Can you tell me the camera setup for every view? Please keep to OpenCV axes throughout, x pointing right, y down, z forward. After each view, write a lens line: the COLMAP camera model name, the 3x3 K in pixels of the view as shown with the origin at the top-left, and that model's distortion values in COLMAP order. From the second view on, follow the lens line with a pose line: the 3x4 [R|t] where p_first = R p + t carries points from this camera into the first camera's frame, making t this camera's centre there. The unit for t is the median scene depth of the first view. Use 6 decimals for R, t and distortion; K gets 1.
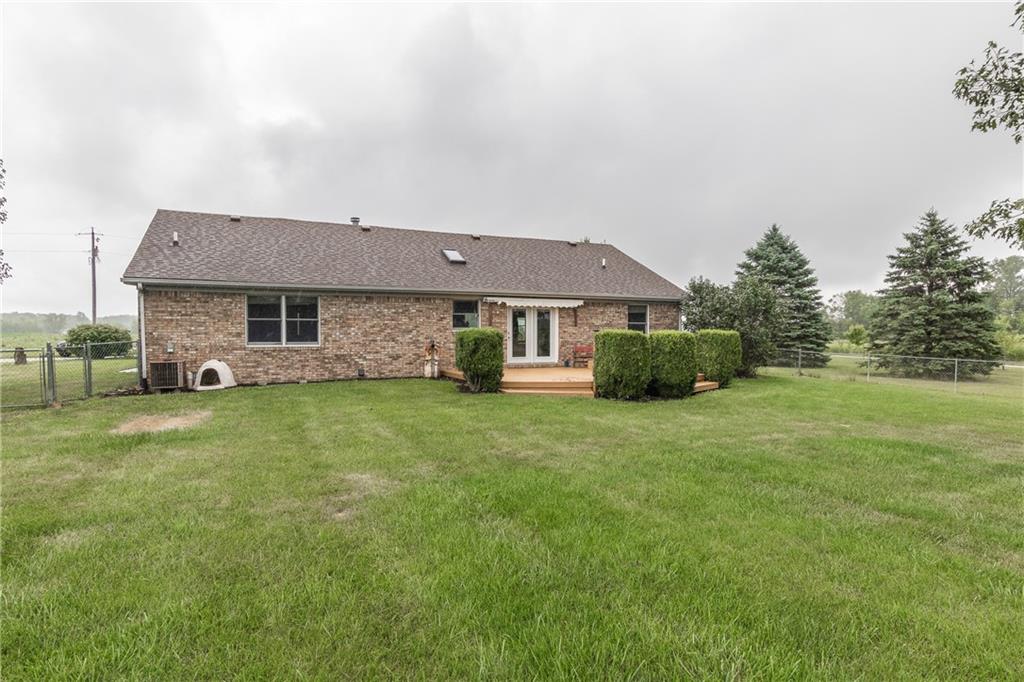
lens RADIAL K [[570.6, 0, 512.0], [0, 570.6, 341.0], [0, 0, 1]] dist [0.000878, 0.000080]
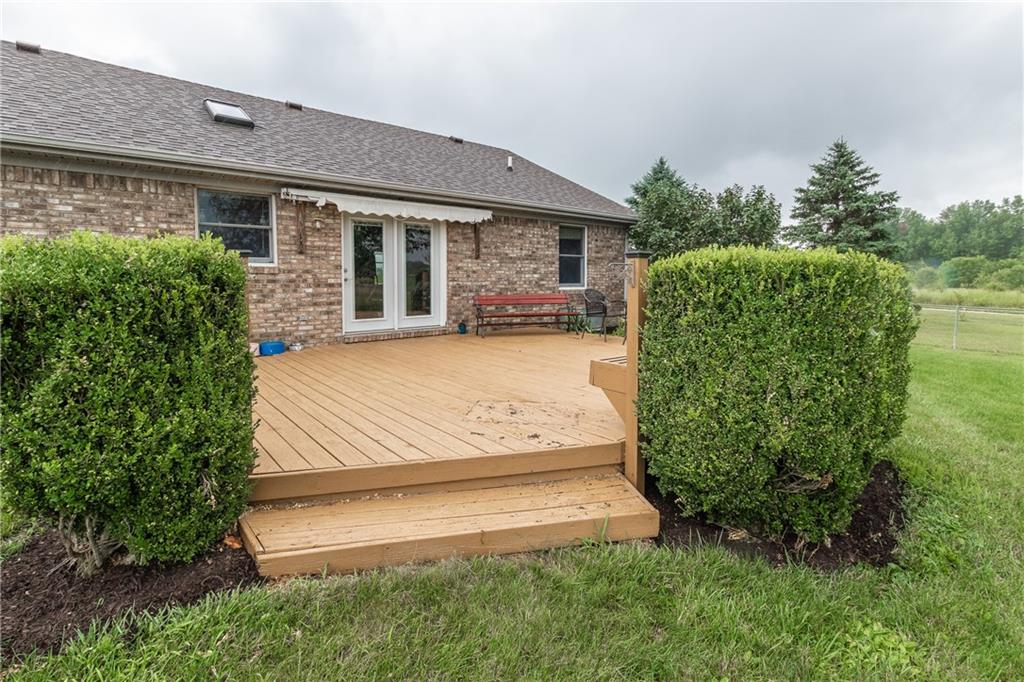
lens RADIAL K [[471.6, 0, 514.0], [0, 471.6, 291.7], [0, 0, 1]] dist [0.002078, 0.000048]
pose [[0.961721, -0.009718, 0.273859, 0.021074], [0.003703, 0.999741, 0.022472, -0.004000], [-0.274006, -0.020597, 0.961507, 0.556573]]
